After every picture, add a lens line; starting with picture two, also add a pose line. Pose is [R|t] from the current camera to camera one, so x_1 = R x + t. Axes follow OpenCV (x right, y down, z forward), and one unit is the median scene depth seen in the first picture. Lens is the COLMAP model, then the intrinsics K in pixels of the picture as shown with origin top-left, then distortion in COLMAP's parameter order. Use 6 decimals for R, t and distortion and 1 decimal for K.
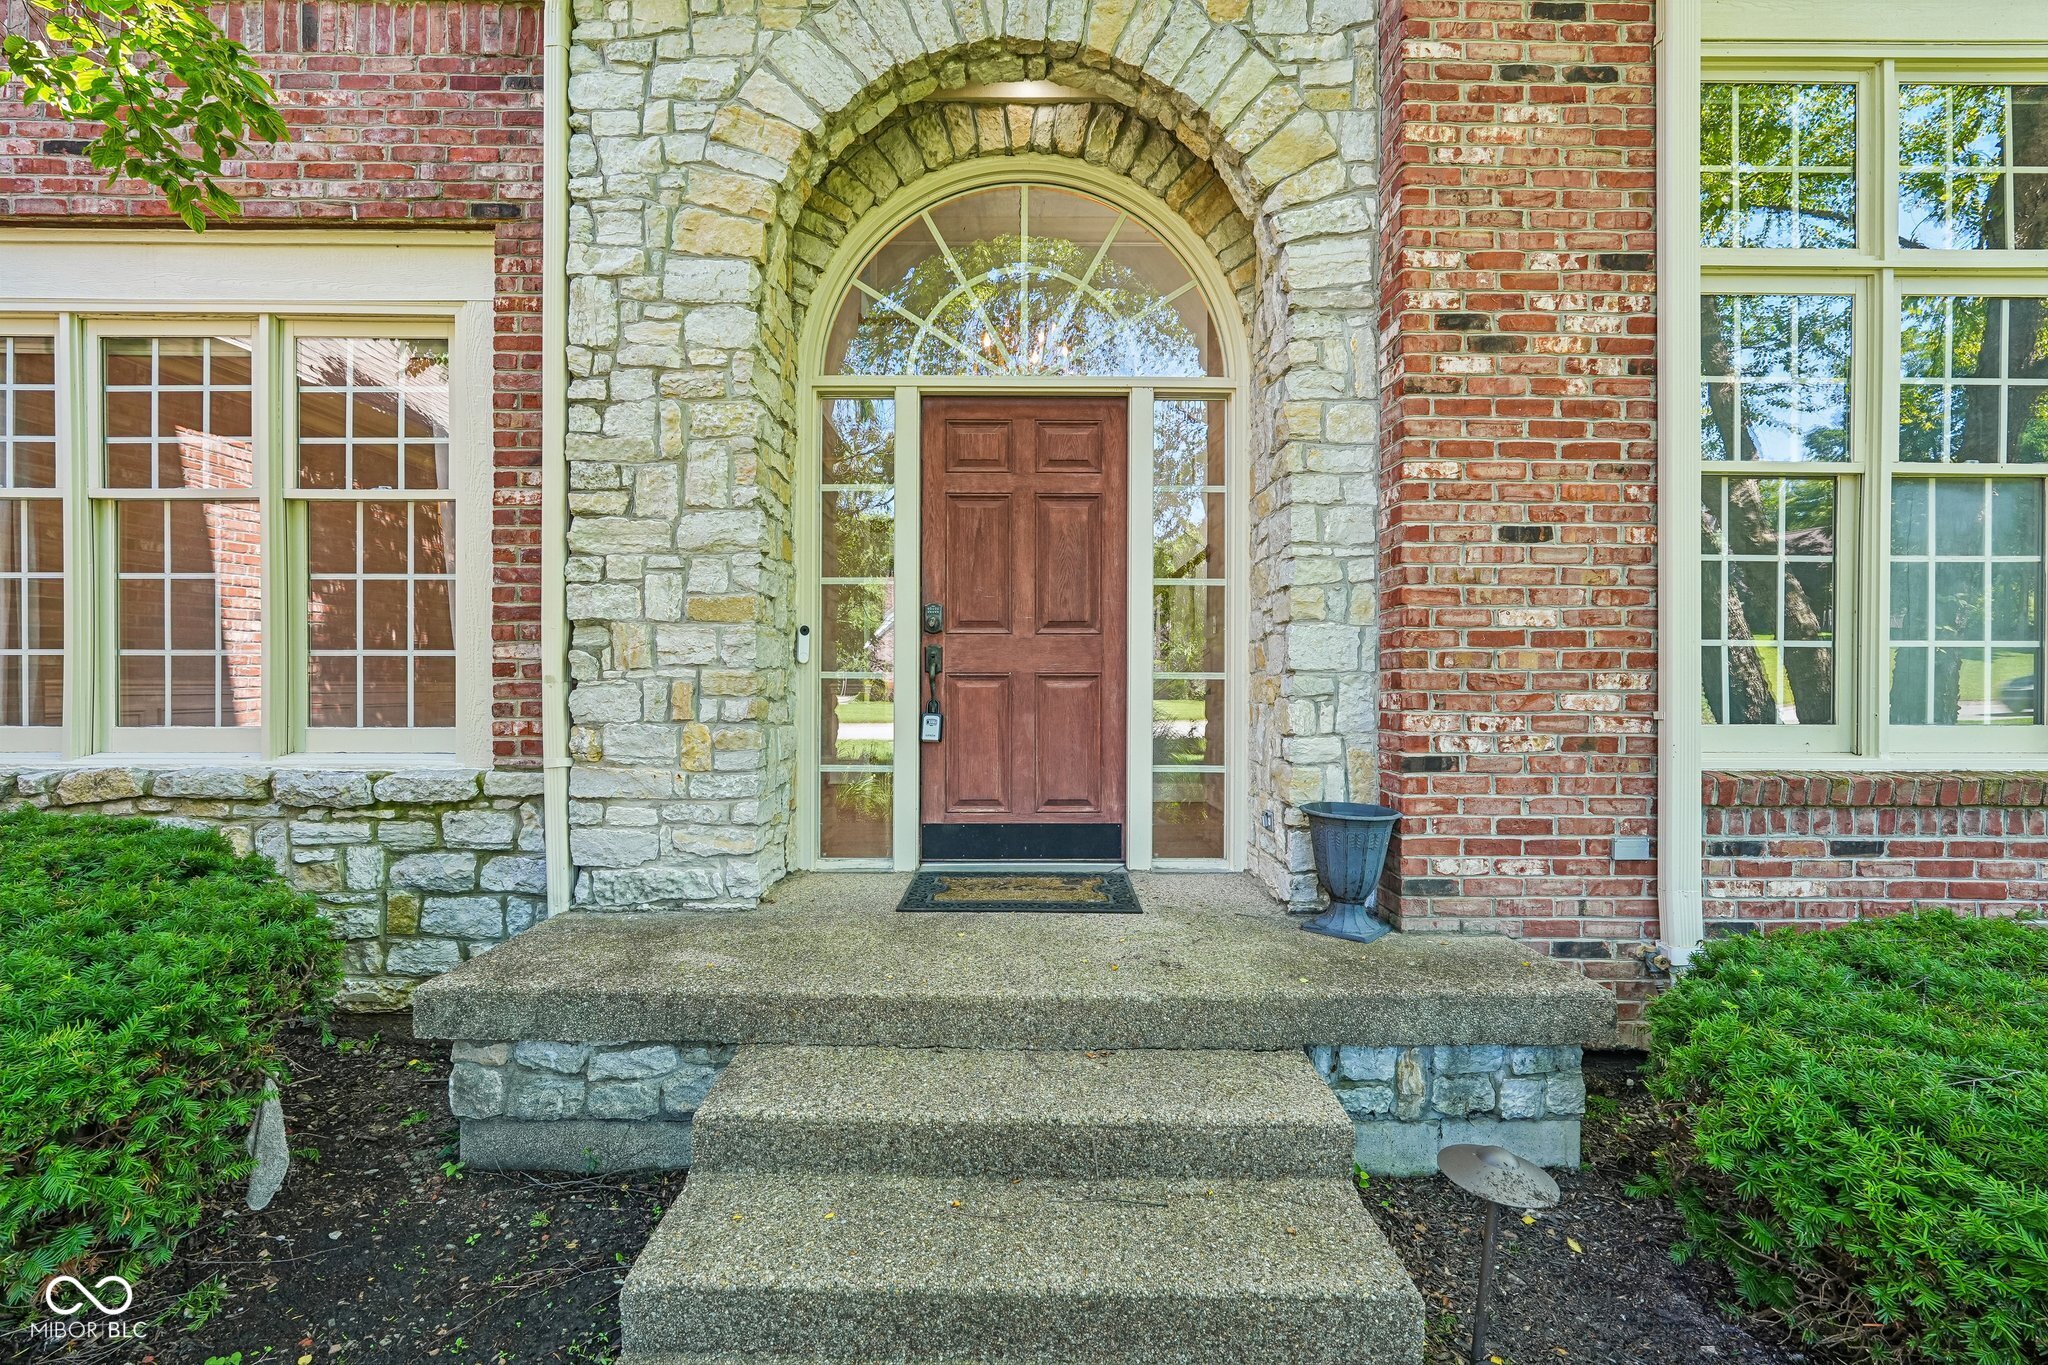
lens RADIAL K [[1063.3, 0, 1024.0], [0, 1063.3, 682.5], [0, 0, 1]] dist [0.000089, 0.000762]
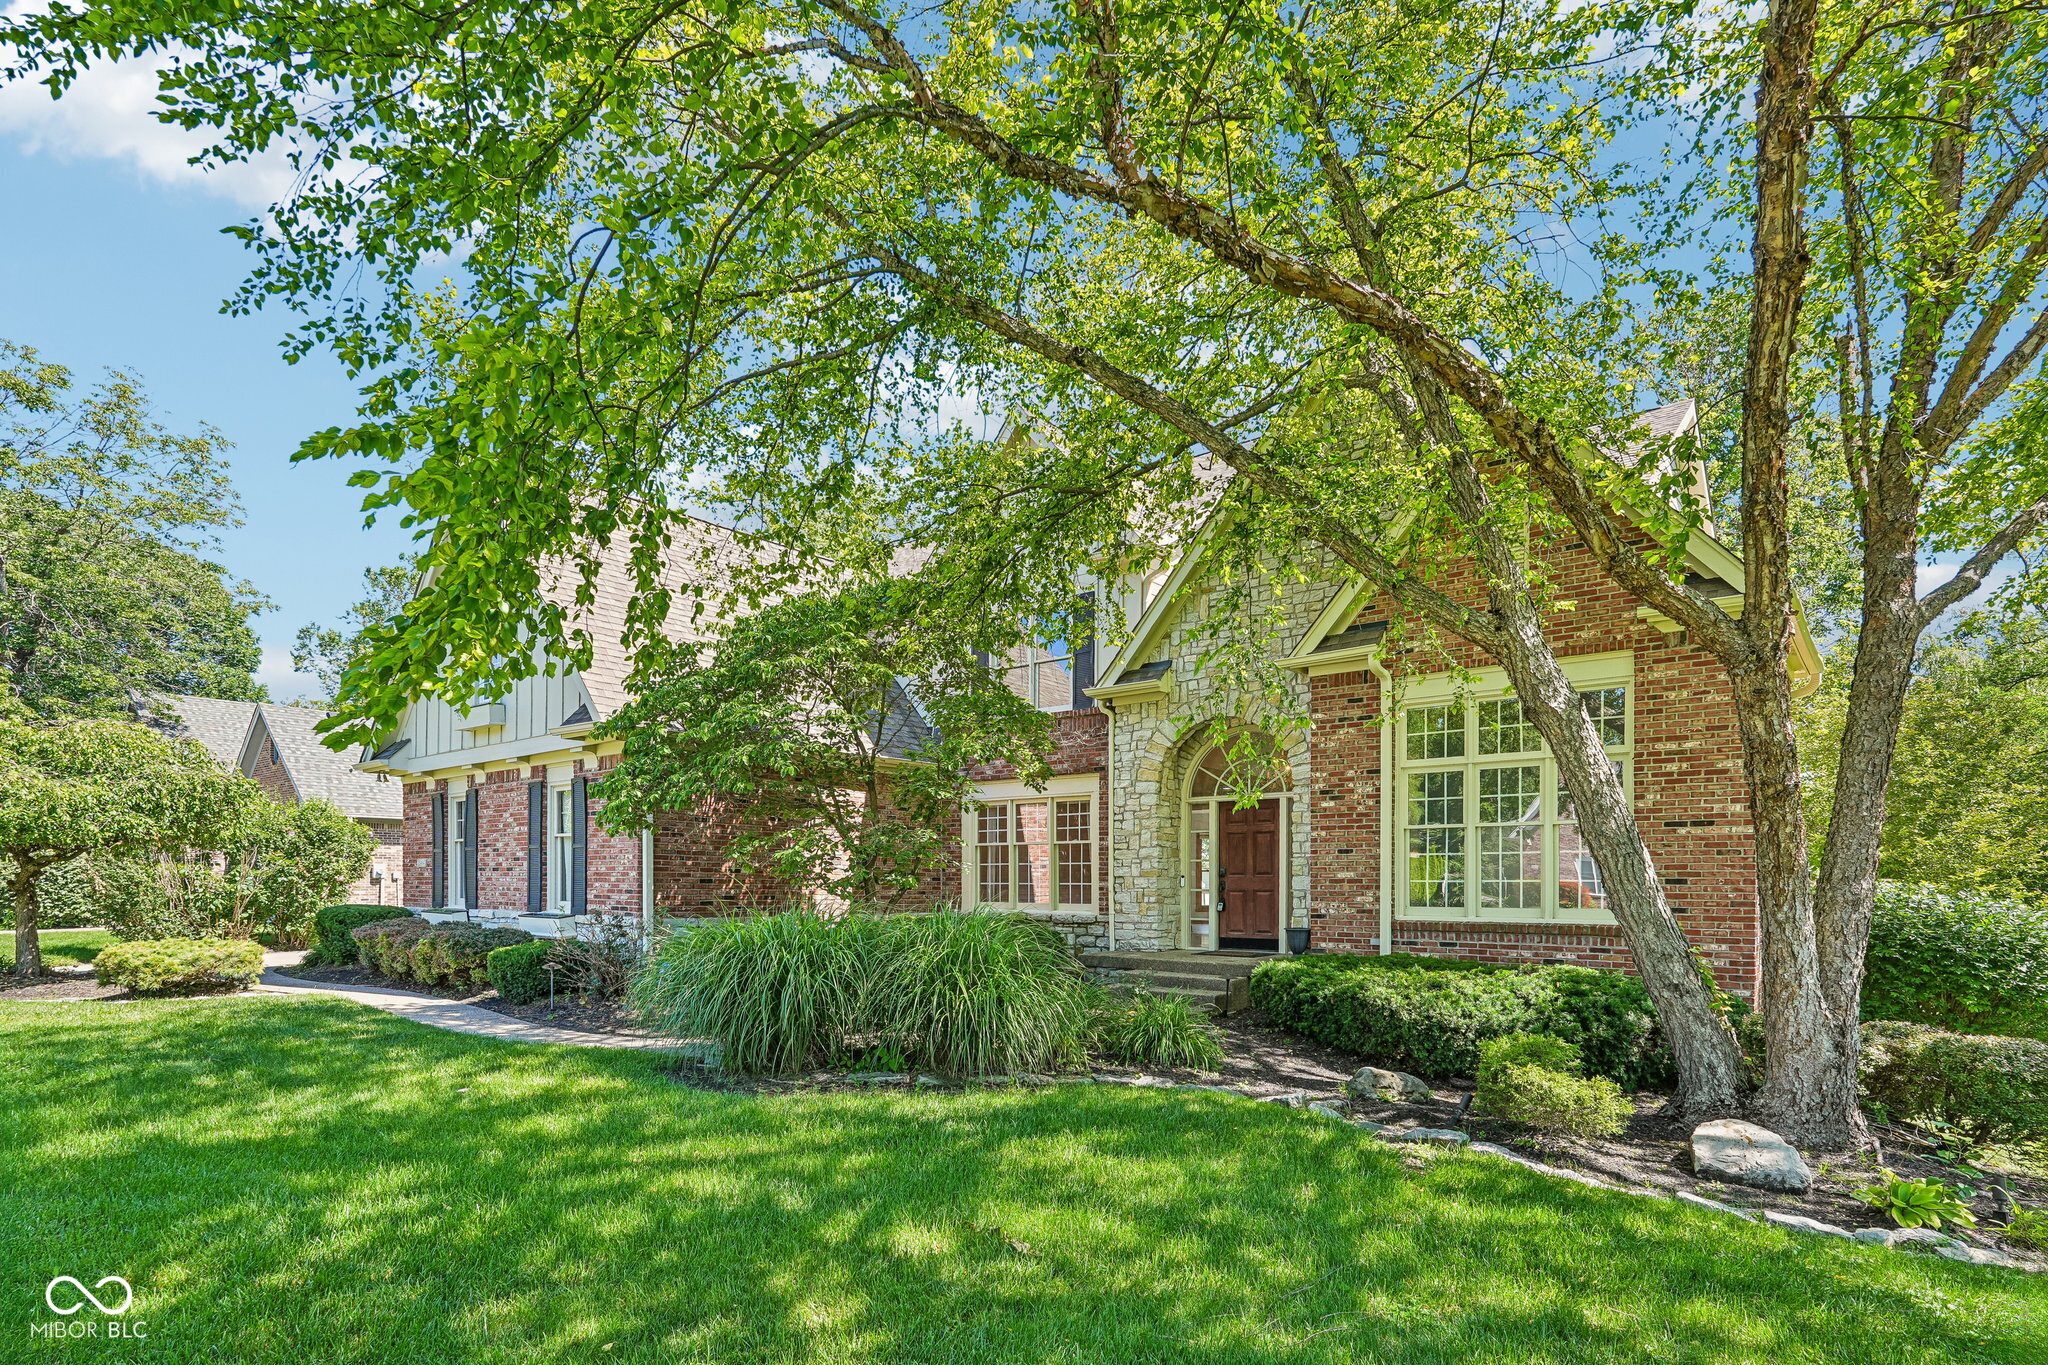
lens RADIAL K [[1187.6, 0, 1024.0], [0, 1187.6, 682.5], [0, 0, 1]] dist [-0.001462, 0.000194]
pose [[0.819351, -0.094091, -0.565519, 1.811139], [-0.005020, 0.985224, -0.171195, -0.009629], [0.573271, 0.143108, 0.806772, -2.780659]]
